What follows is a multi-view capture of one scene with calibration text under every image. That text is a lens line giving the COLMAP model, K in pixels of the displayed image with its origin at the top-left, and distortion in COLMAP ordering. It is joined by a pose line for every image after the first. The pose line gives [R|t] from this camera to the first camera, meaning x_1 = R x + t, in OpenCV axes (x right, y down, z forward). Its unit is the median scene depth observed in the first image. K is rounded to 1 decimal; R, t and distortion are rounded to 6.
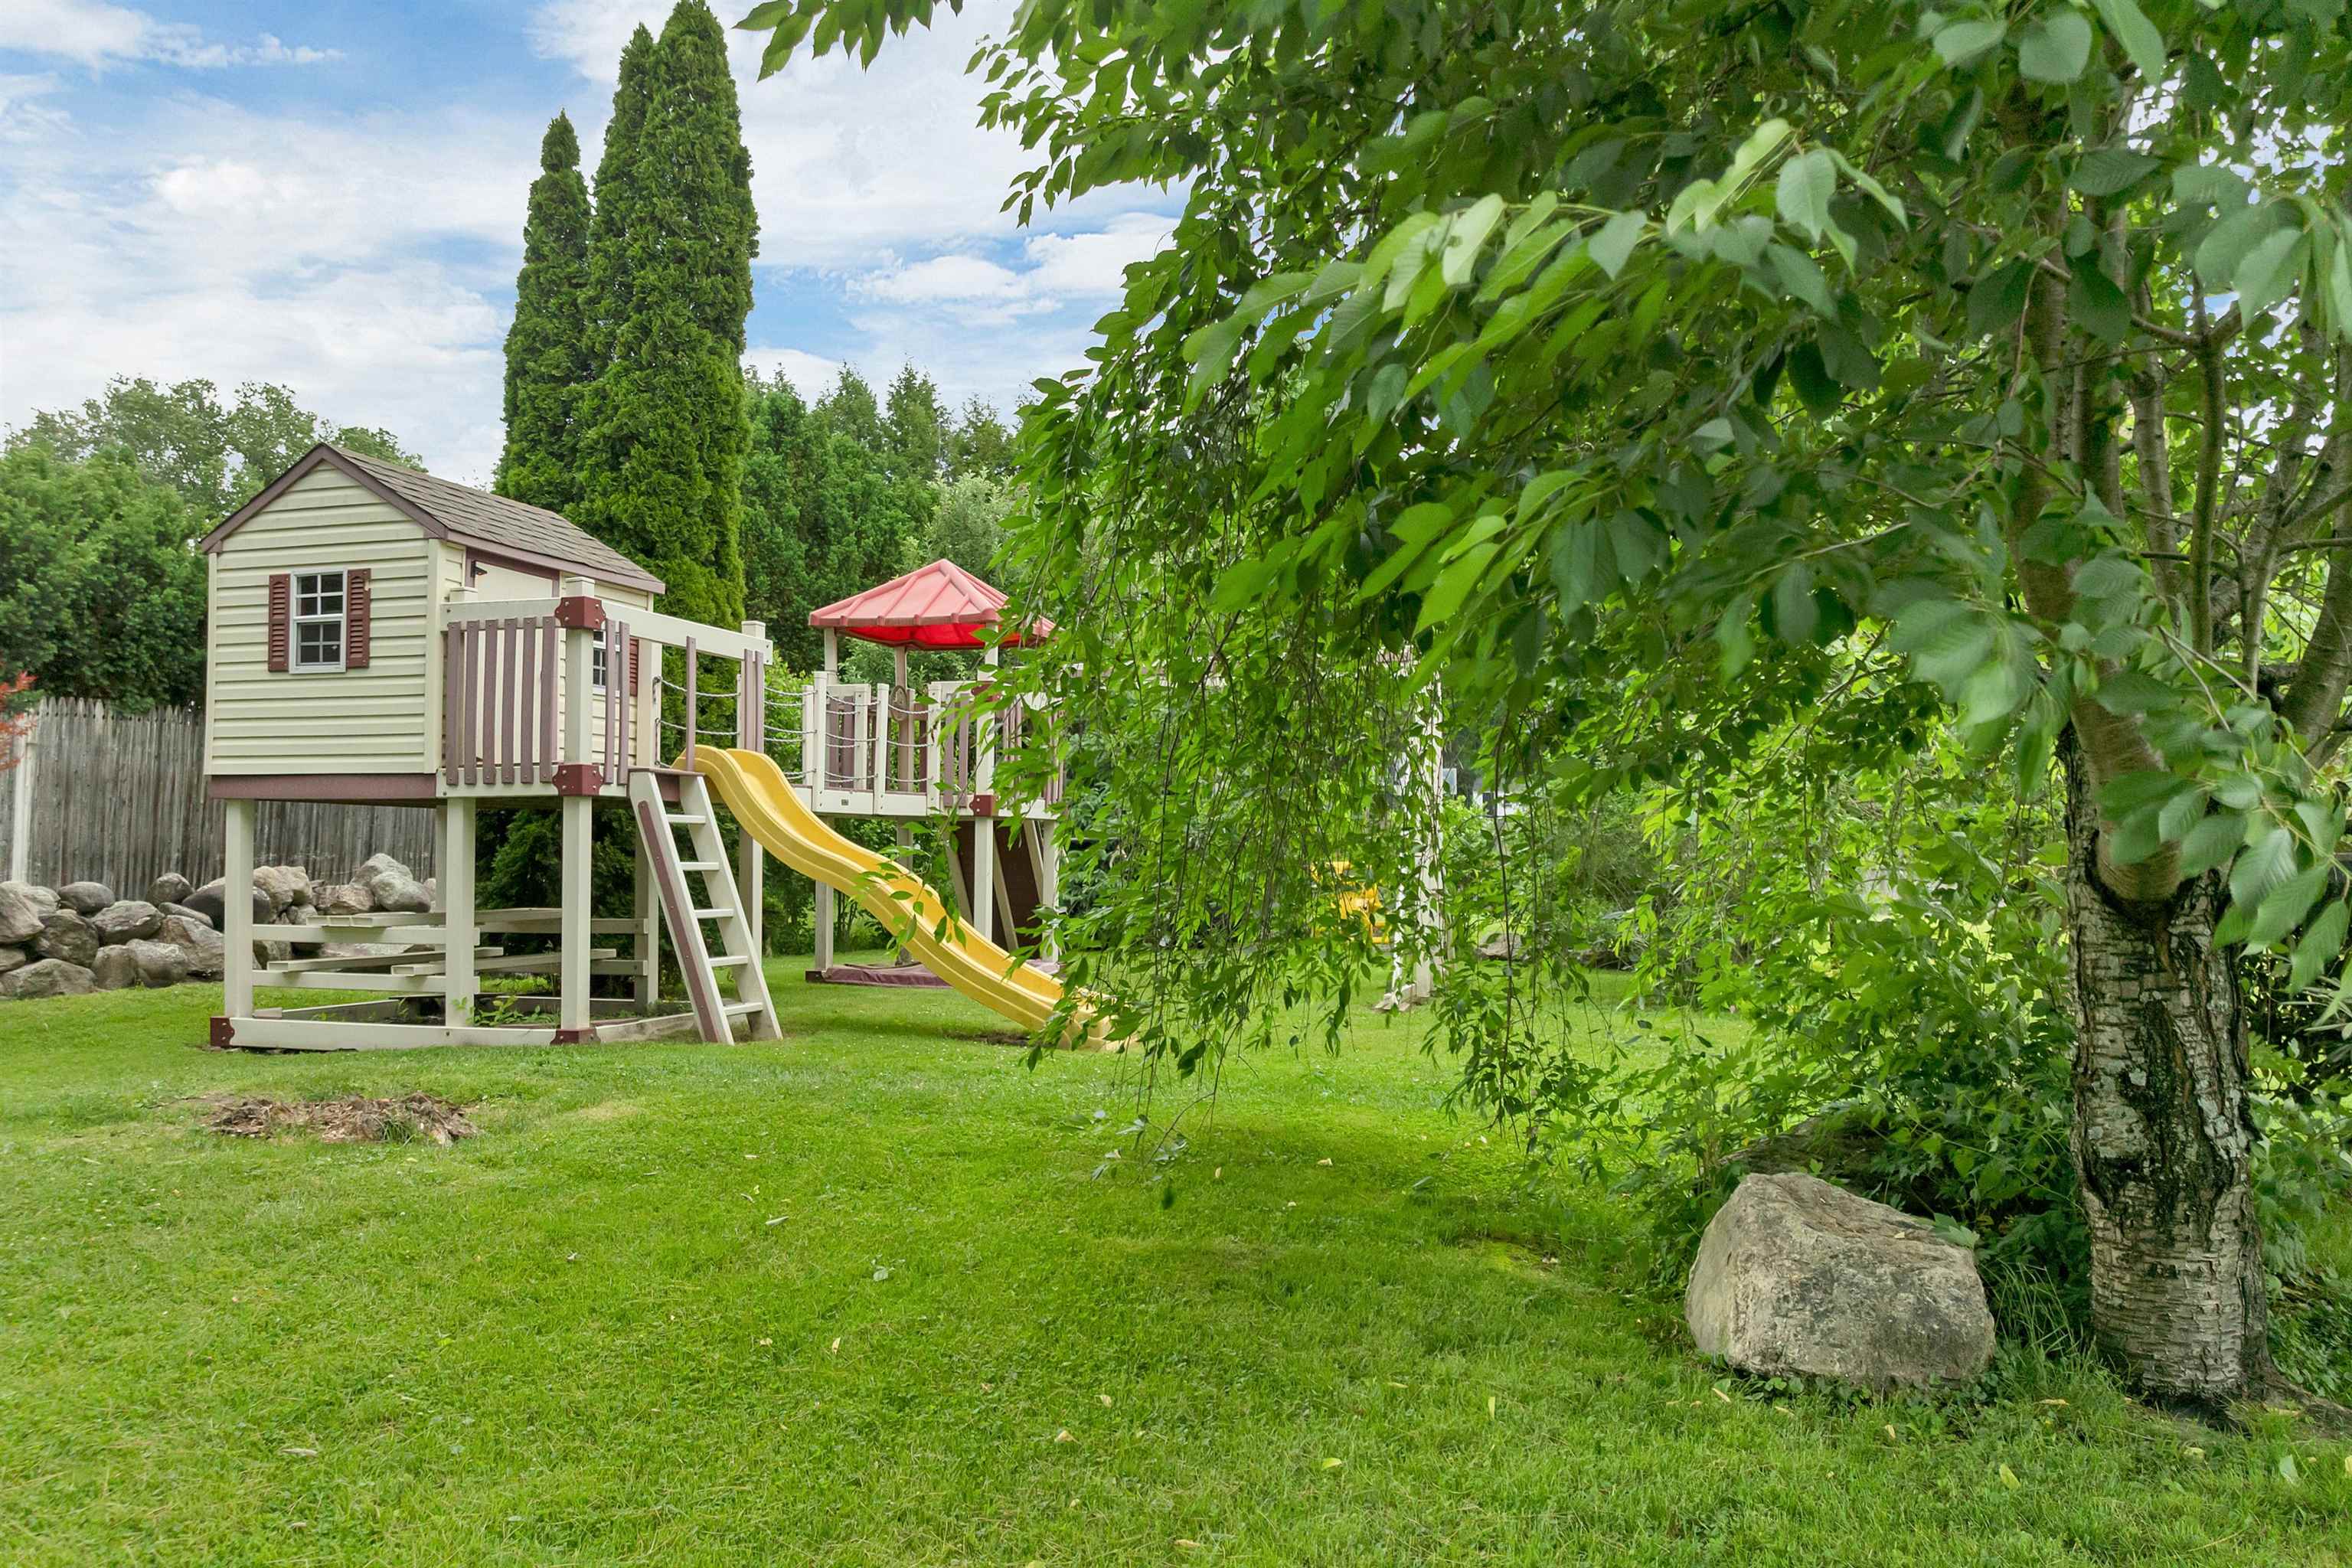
lens RADIAL K [[1710.7, 0, 1168.3], [0, 1710.7, 825.4], [0, 0, 1]] dist [-0.032971, -0.003069]
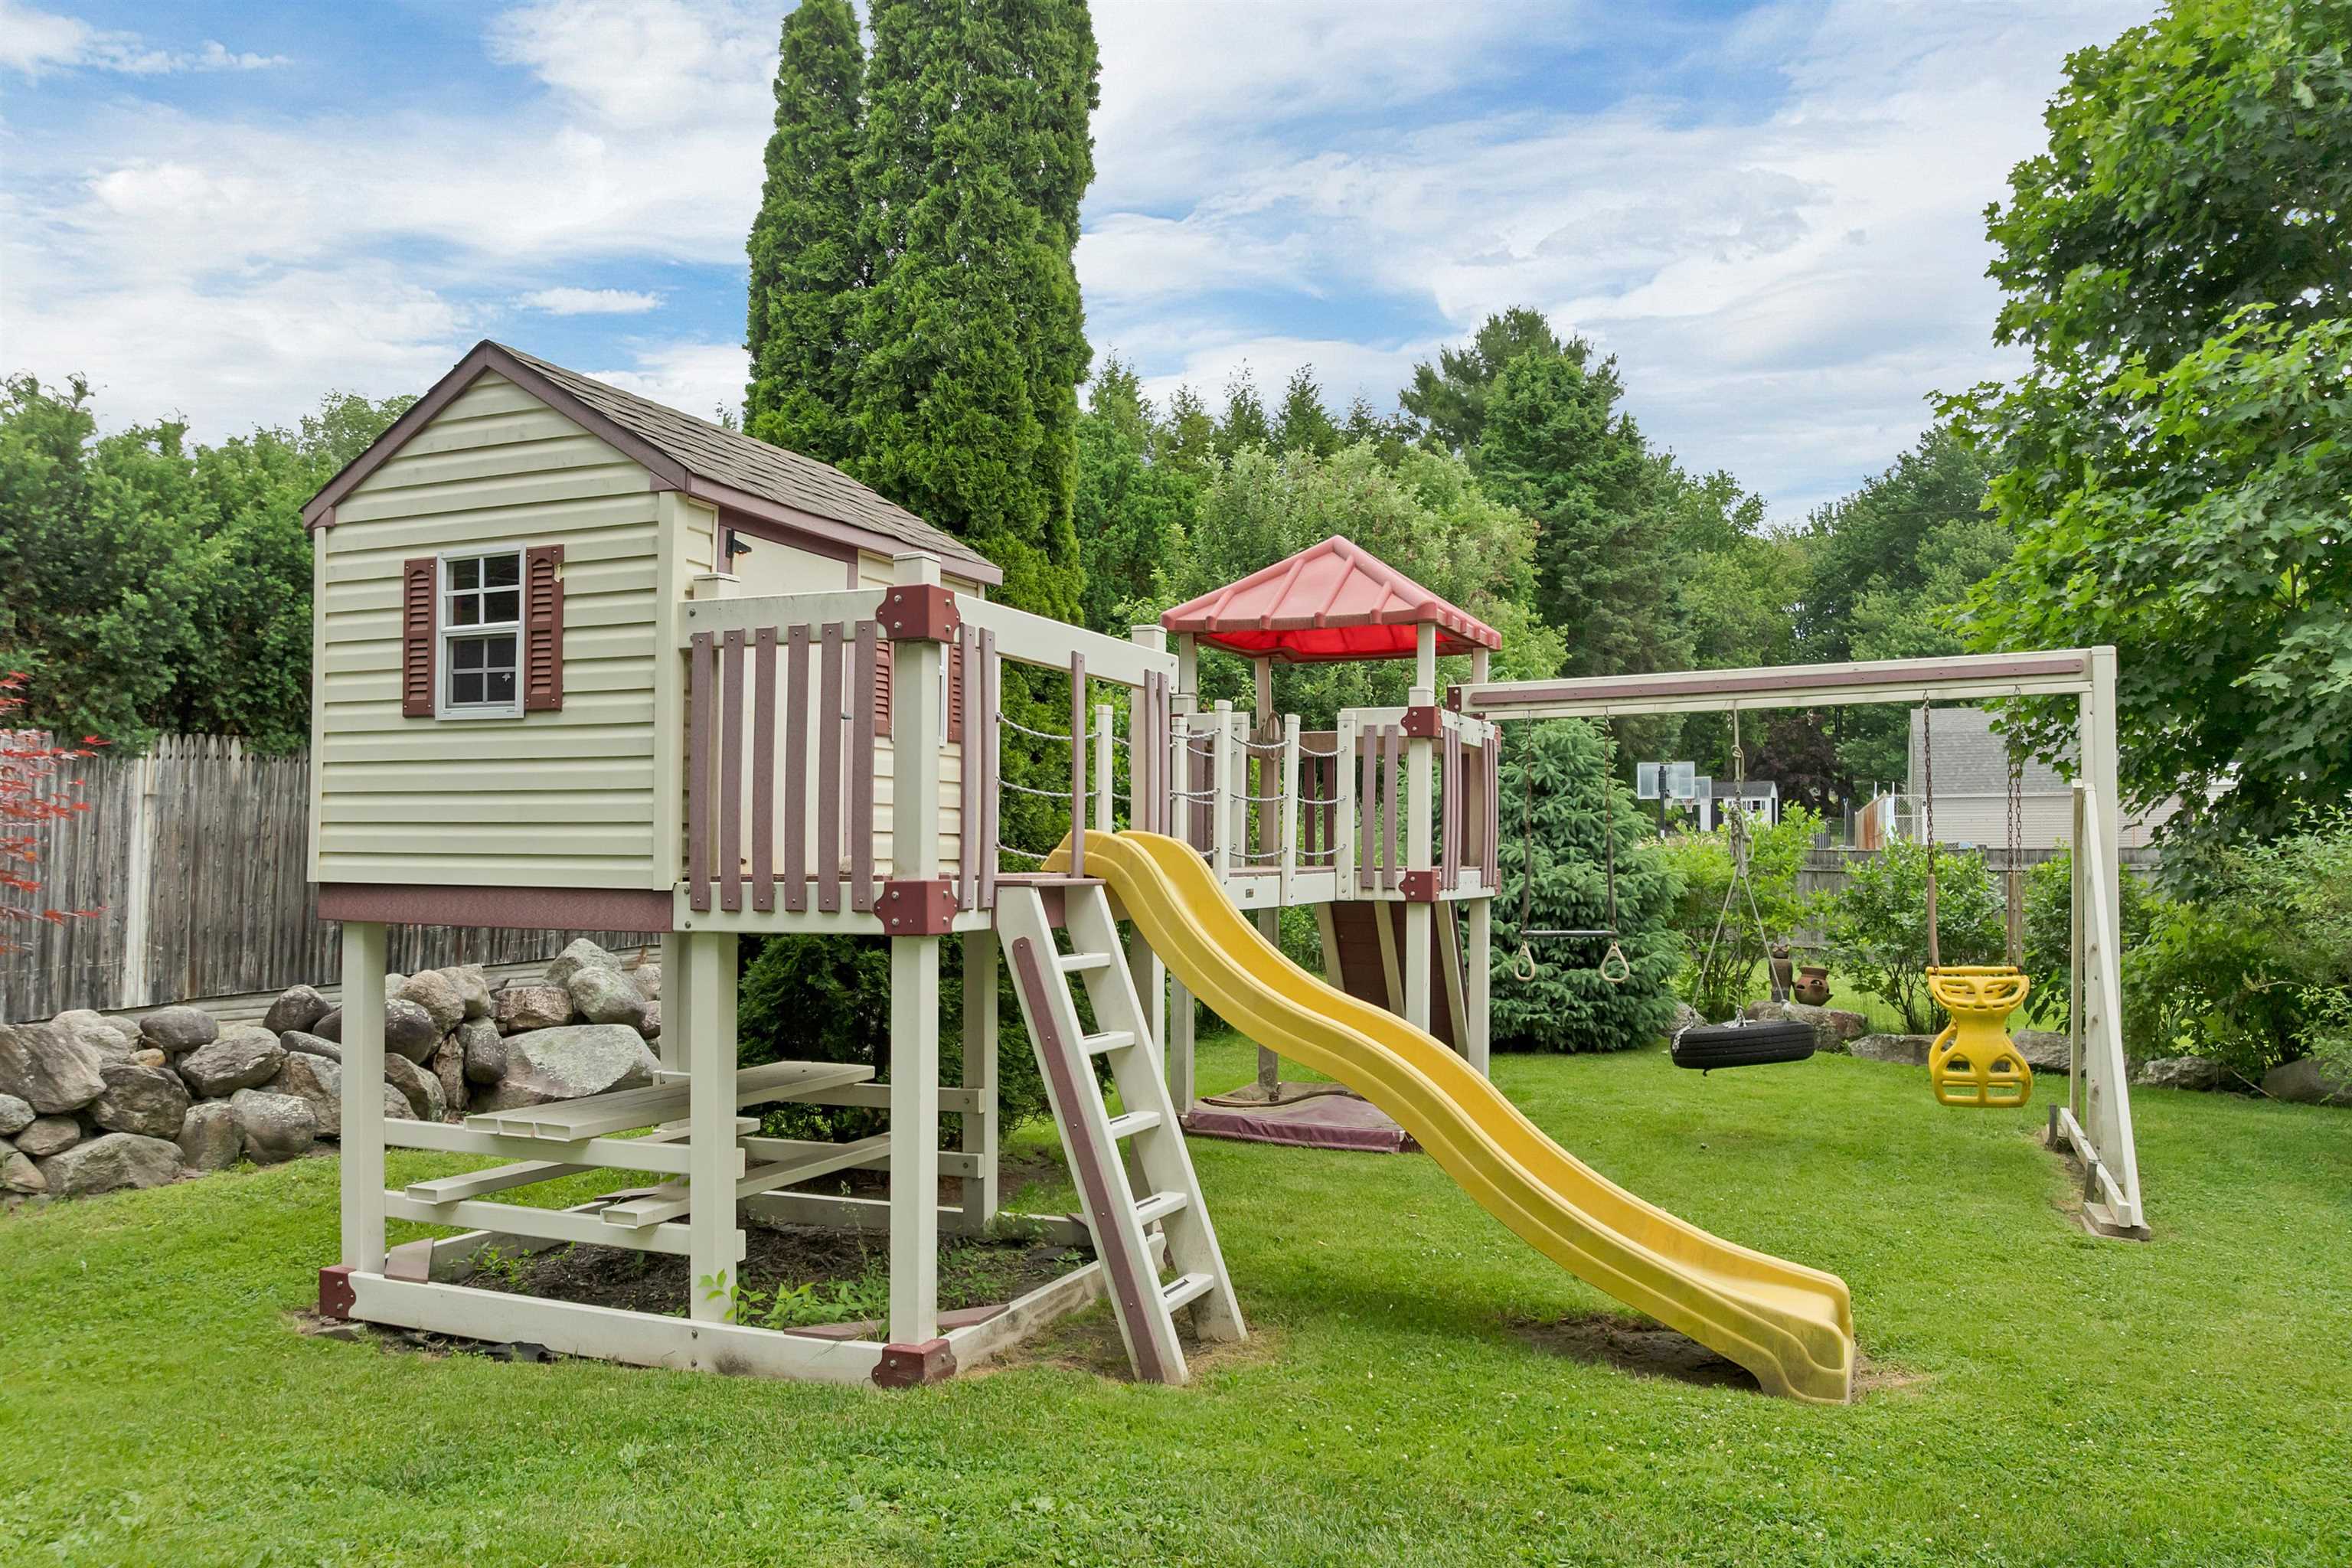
lens RADIAL K [[1692.4, 0, 1178.9], [0, 1692.4, 813.1], [0, 0, 1]] dist [-0.023964, -0.029570]
pose [[0.995653, -0.004984, -0.093003, -0.165135], [0.004294, 0.999962, -0.007615, -0.042524], [0.093037, 0.007183, 0.995637, 0.355510]]
